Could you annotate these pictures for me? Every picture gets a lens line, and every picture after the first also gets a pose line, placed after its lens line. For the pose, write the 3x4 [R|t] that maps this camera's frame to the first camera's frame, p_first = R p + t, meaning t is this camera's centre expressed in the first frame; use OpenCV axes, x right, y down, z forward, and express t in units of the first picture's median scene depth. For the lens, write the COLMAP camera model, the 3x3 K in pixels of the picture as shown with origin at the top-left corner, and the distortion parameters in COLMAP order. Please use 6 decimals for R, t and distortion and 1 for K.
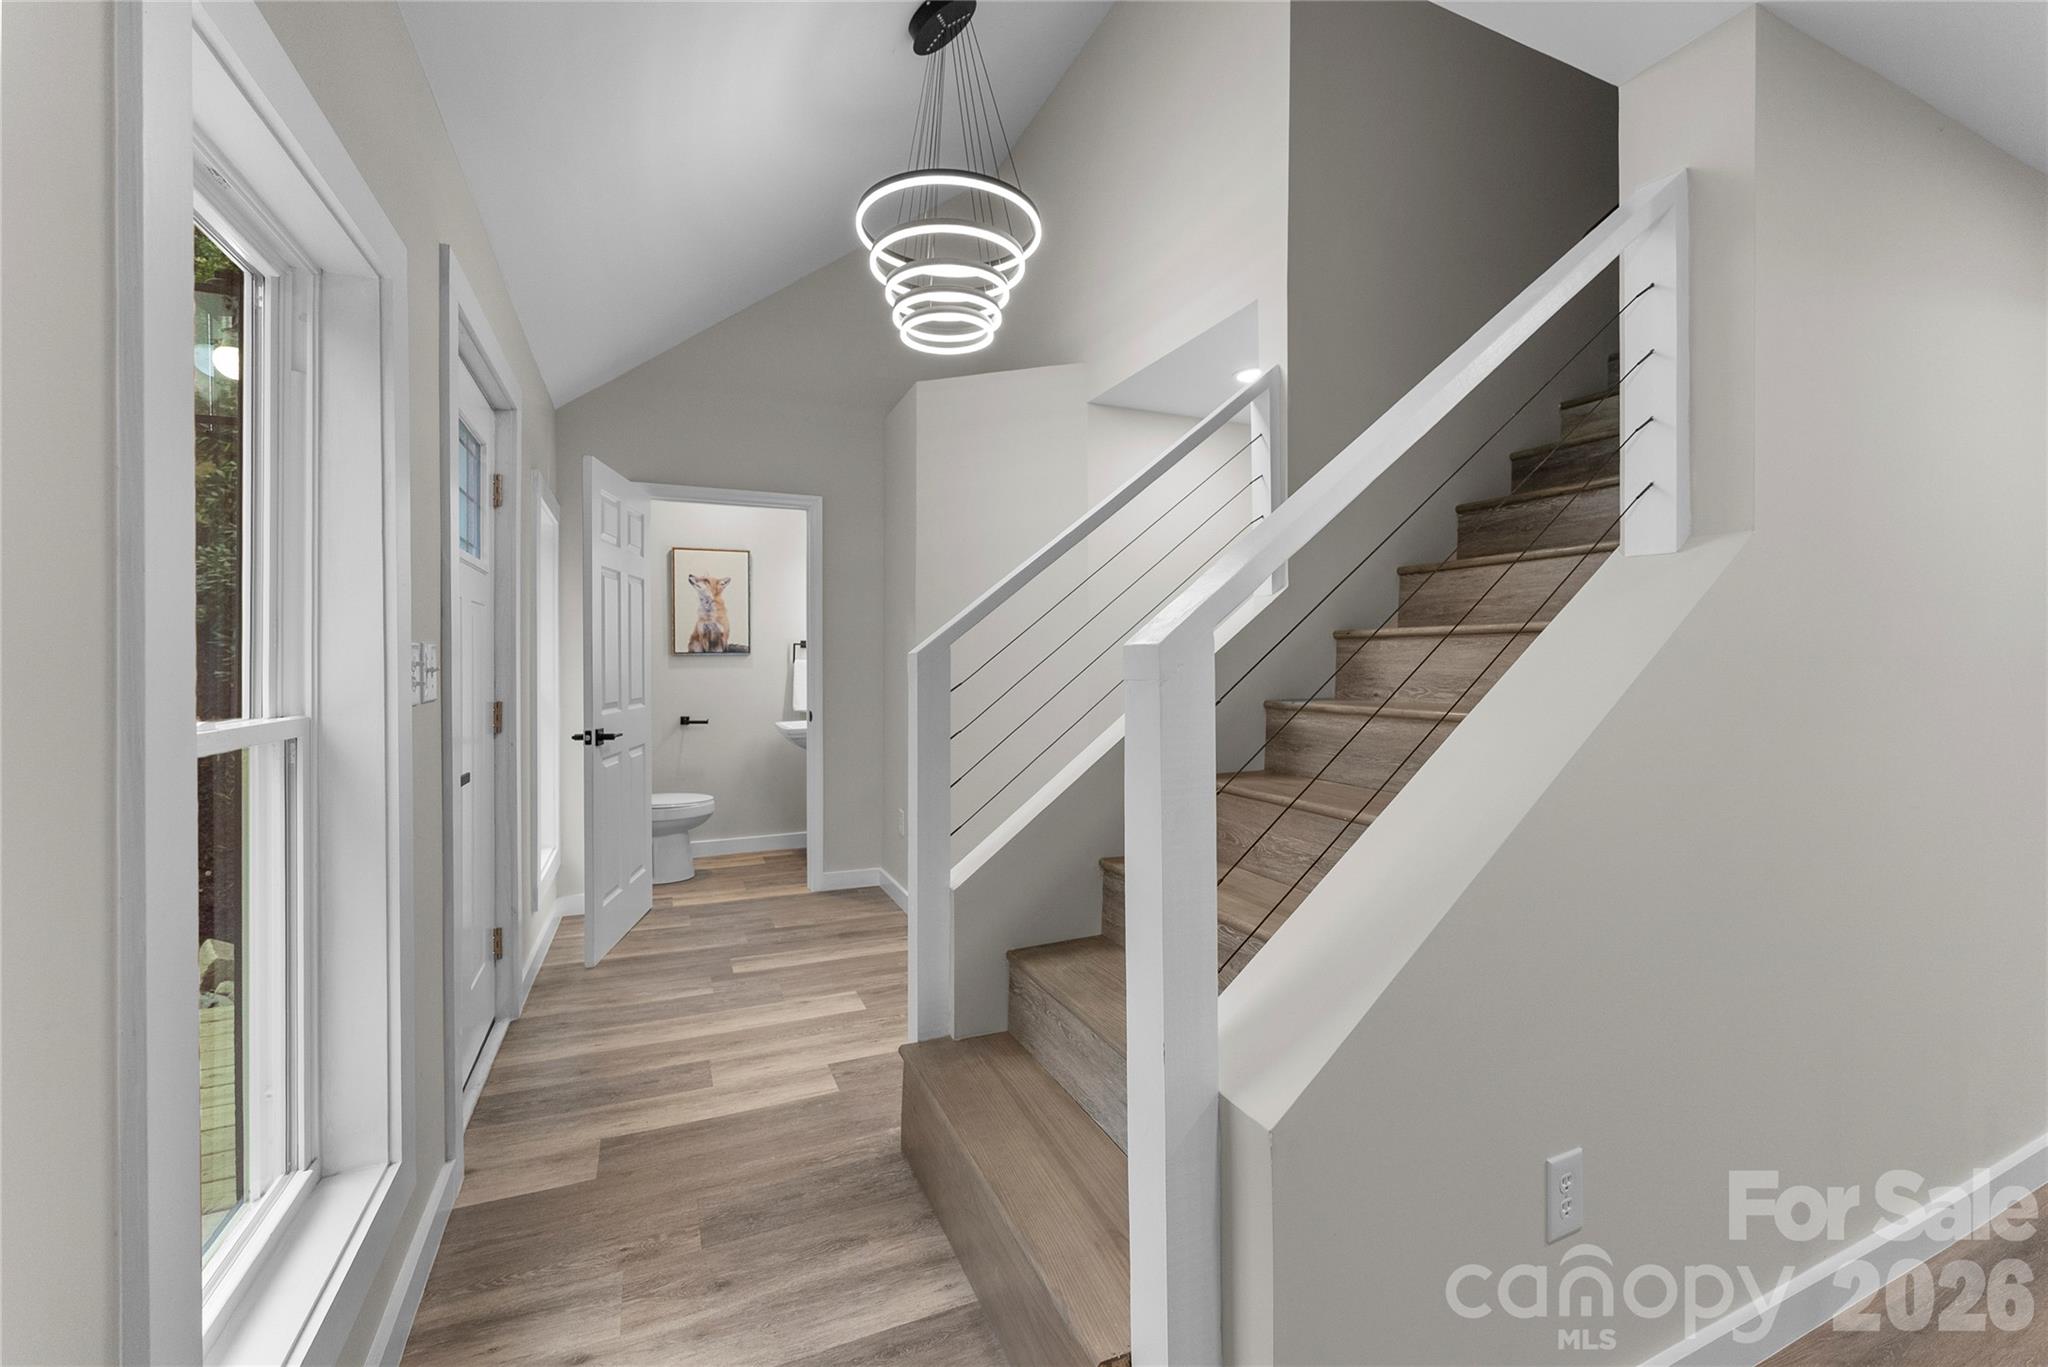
lens RADIAL K [[824.9, 0, 1029.6], [0, 824.9, 663.7], [0, 0, 1]] dist [-0.000335, -0.000828]
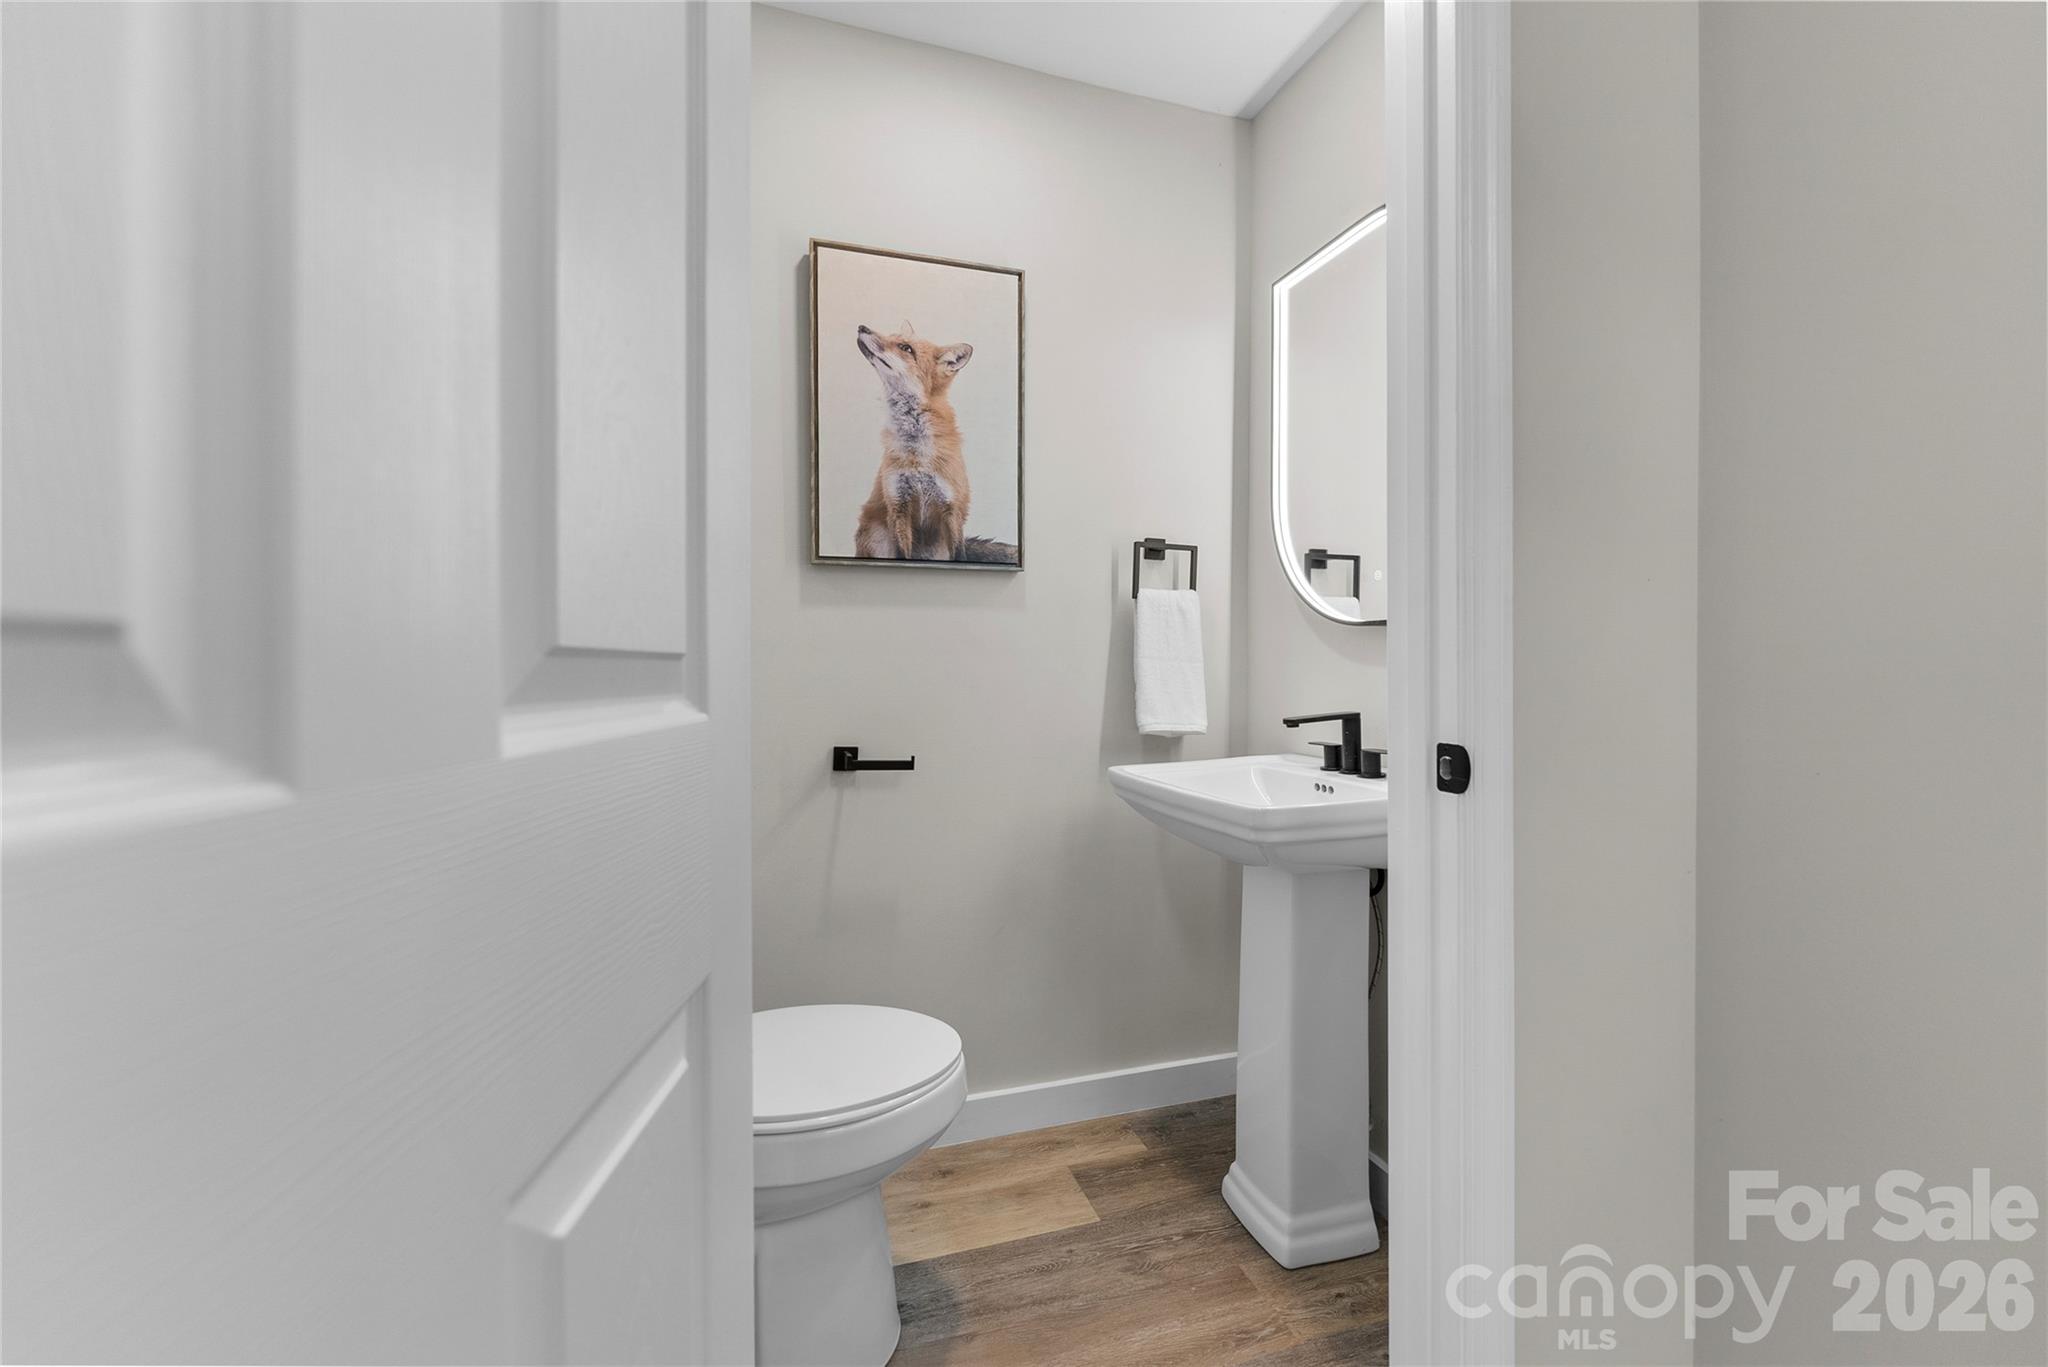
lens RADIAL K [[824.9, 0, 1030.3], [0, 824.9, 679.3], [0, 0, 1]] dist [-0.000335, -0.000828]
pose [[0.994703, 0.001996, -0.102768, -0.308272], [-0.001590, 0.999991, 0.004036, 0.034698], [0.102775, -0.003851, 0.994697, 0.671653]]
